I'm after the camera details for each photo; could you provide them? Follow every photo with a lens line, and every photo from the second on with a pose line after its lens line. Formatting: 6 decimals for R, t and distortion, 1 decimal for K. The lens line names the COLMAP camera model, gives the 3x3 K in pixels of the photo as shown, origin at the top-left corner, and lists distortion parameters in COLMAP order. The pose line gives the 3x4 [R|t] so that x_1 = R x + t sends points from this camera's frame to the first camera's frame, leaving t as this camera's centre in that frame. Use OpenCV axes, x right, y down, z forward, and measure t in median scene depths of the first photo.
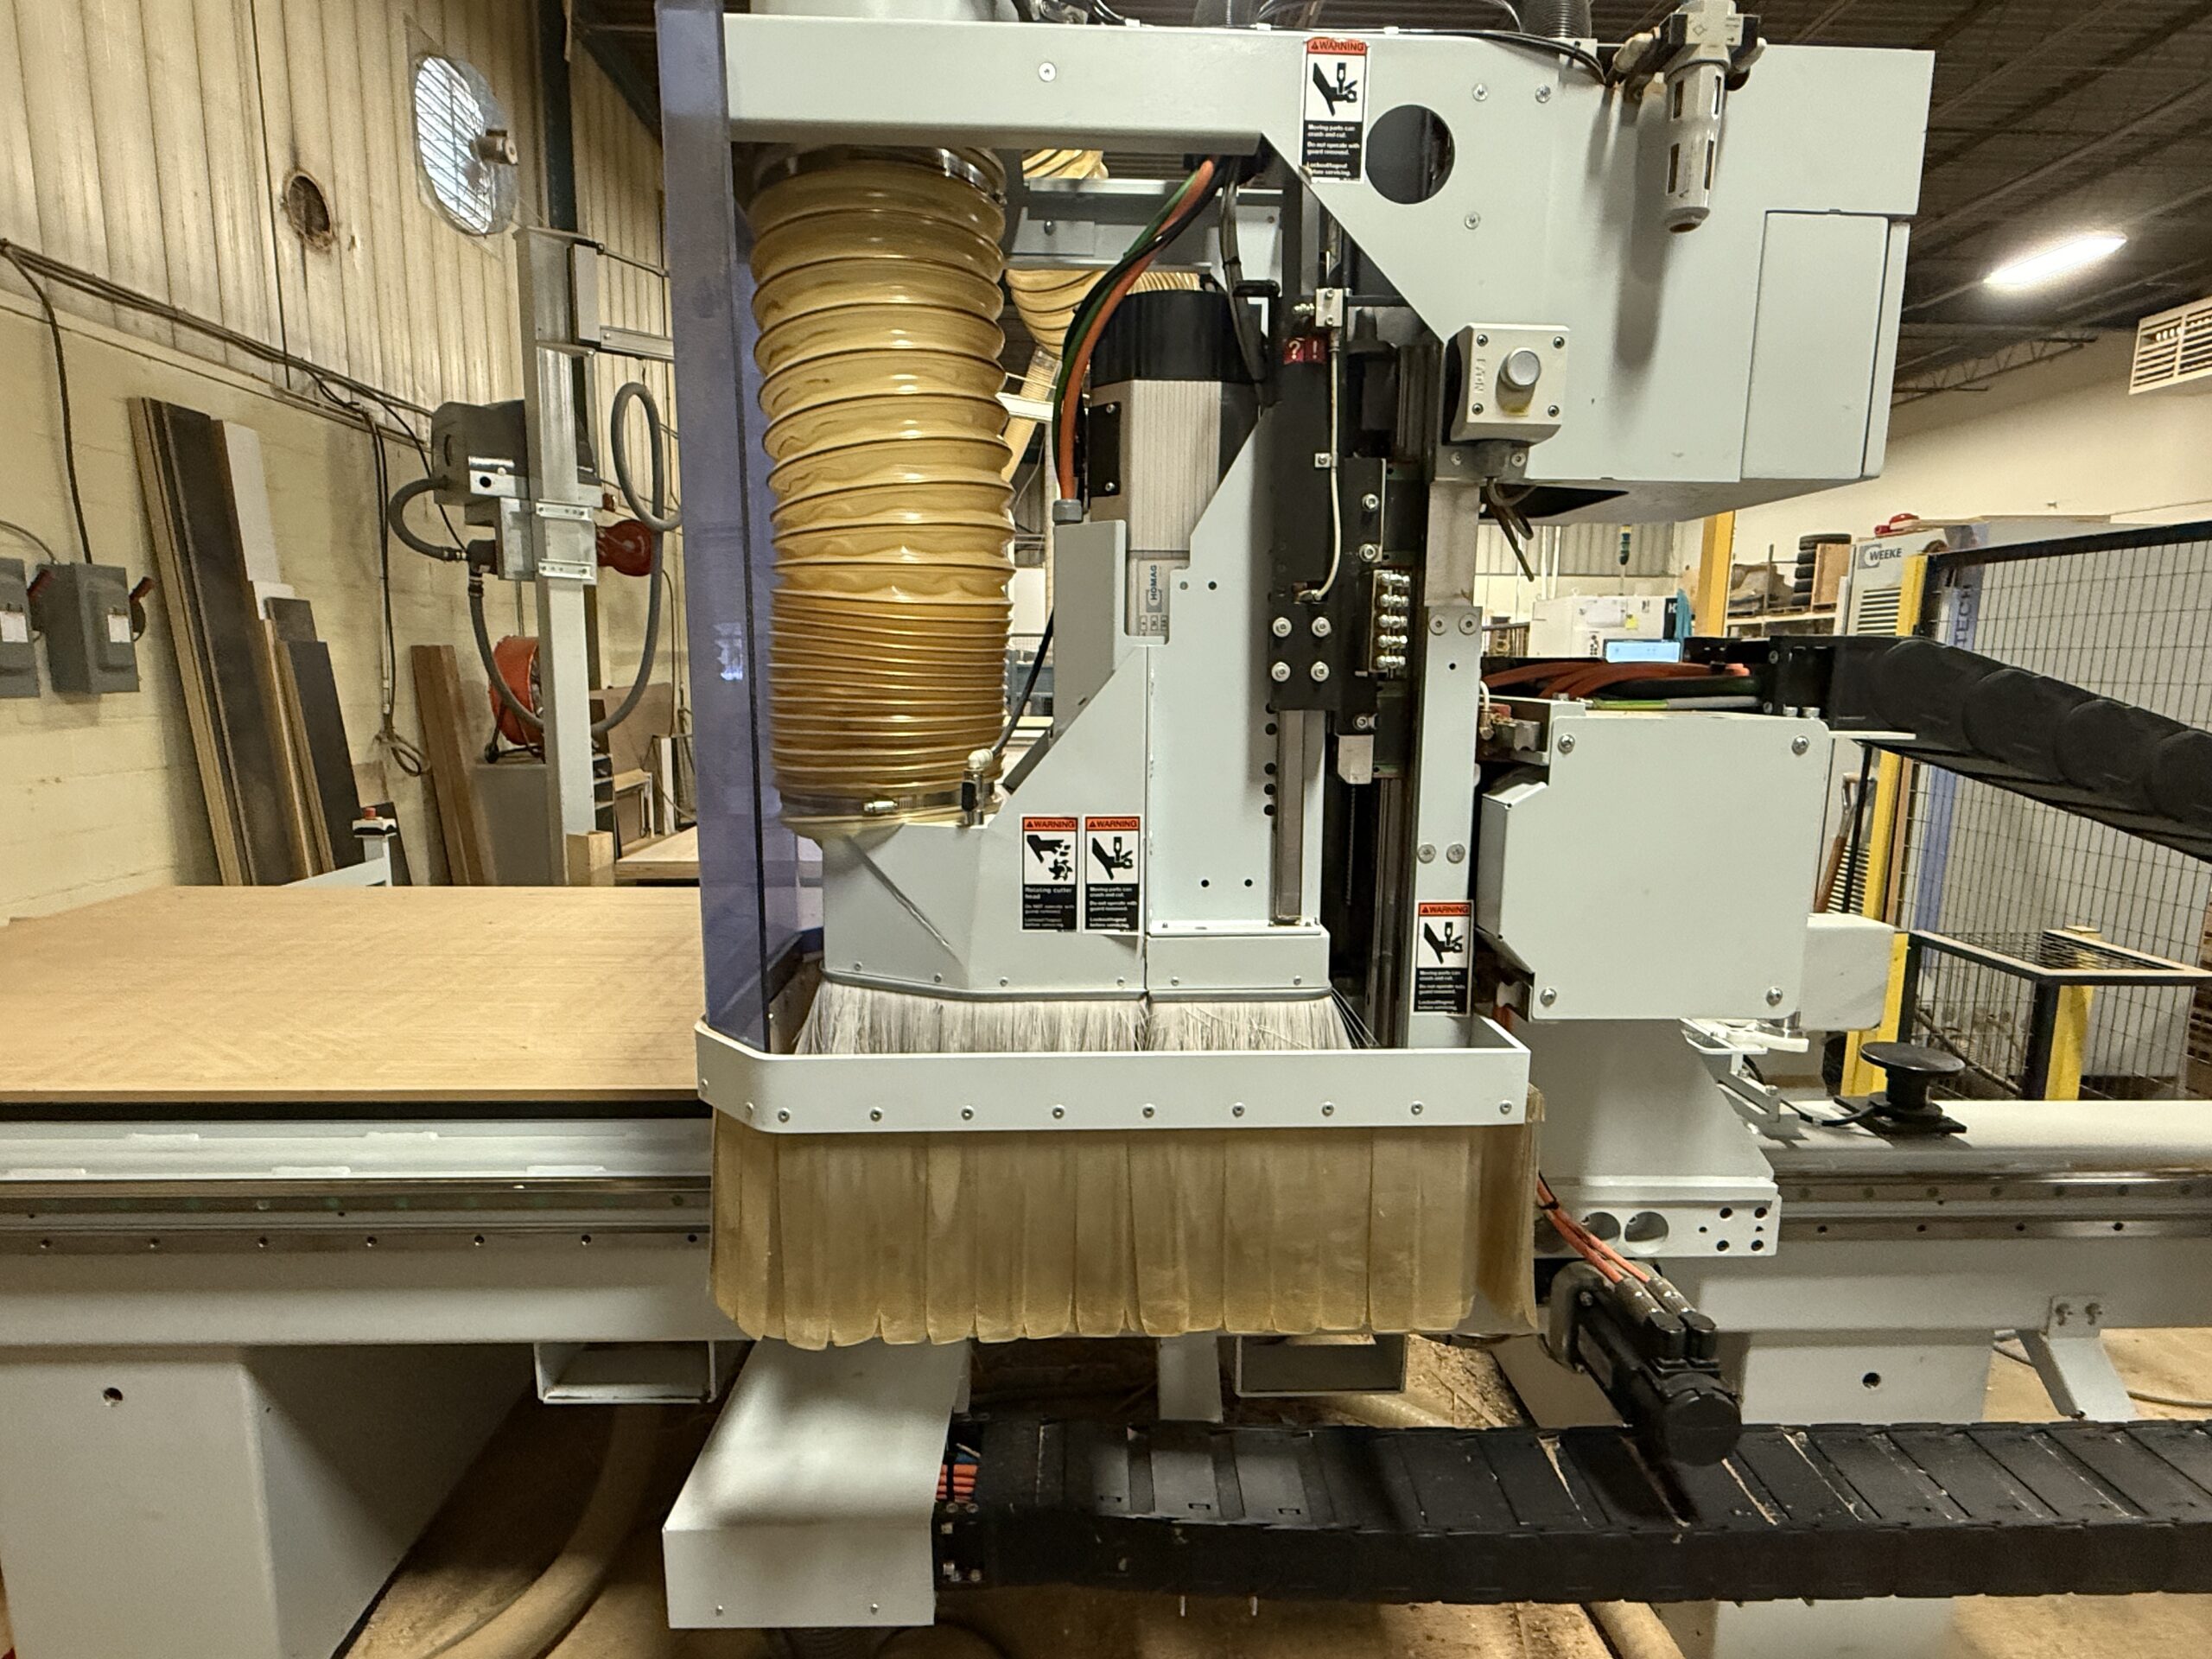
lens RADIAL K [[1116.5, 0, 1107.8], [0, 1116.5, 824.9], [0, 0, 1]] dist [-0.007241, -0.001555]
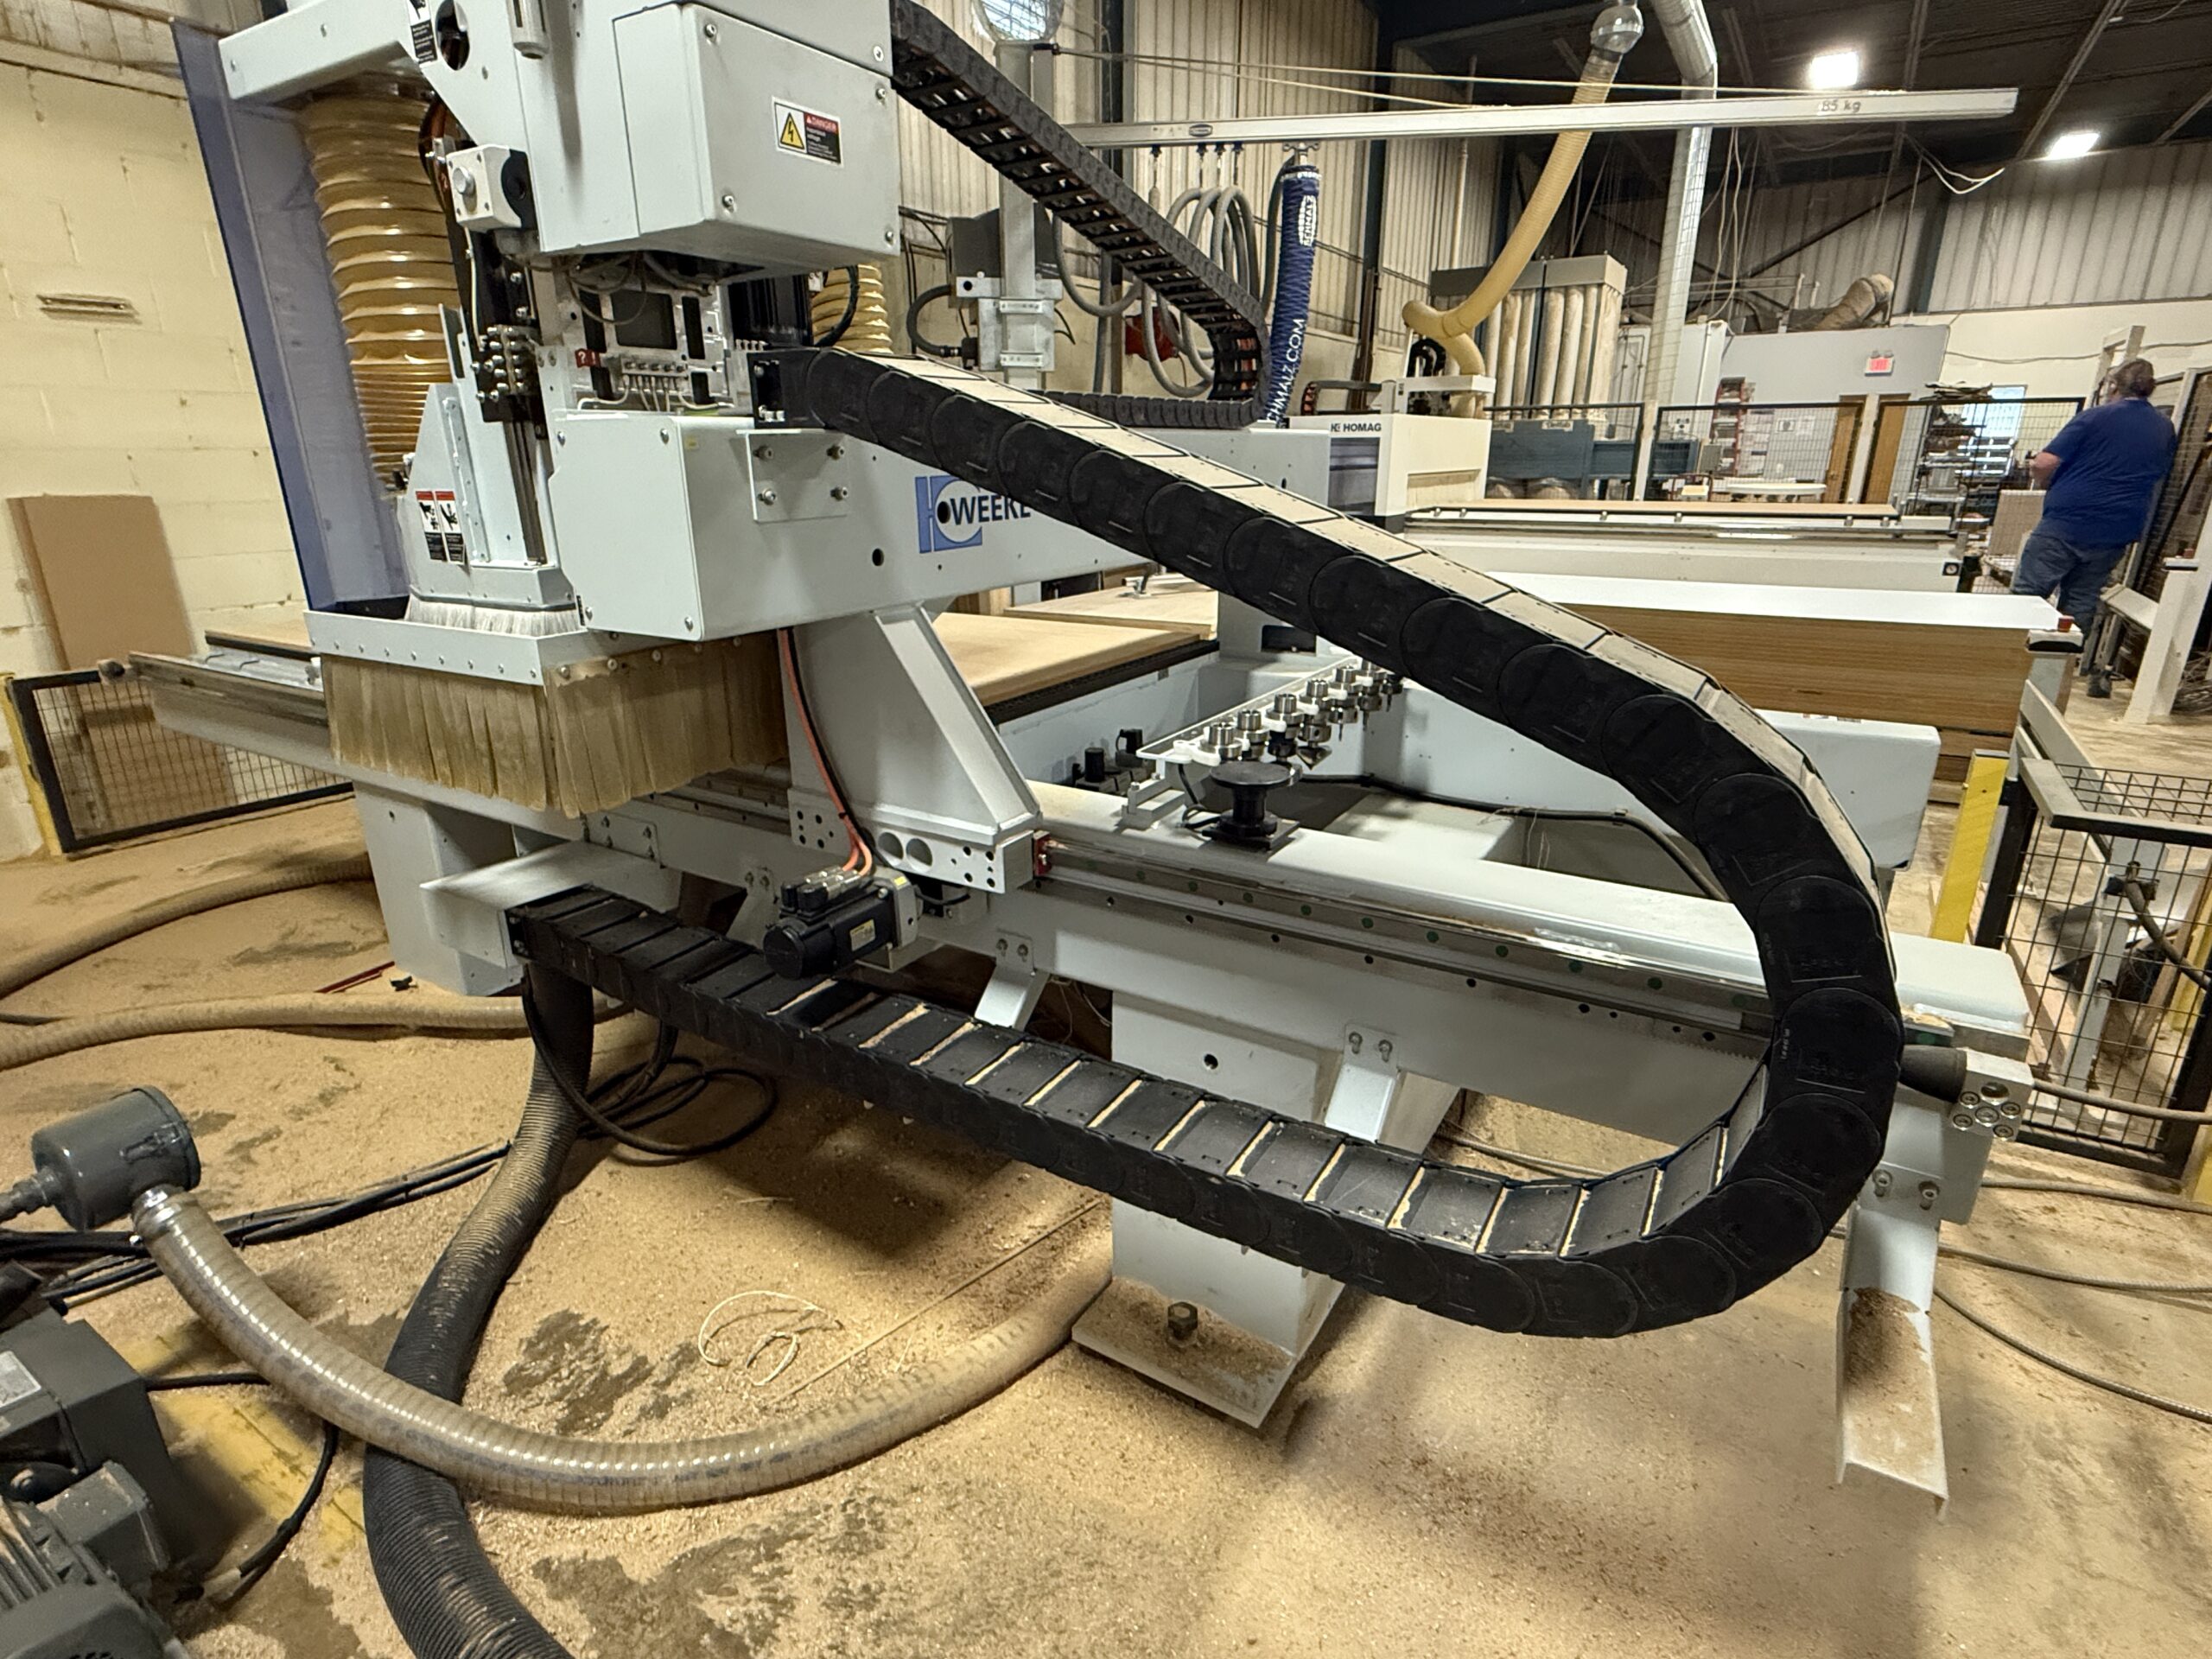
lens RADIAL K [[1116.5, 0, 1108.1], [0, 1116.5, 828.5], [0, 0, 1]] dist [-0.007241, -0.001555]
pose [[0.837109, 0.162203, -0.522435, 1.377846], [-0.065536, 0.977887, 0.198600, 0.069394], [0.543096, -0.132012, 0.829229, 0.059323]]
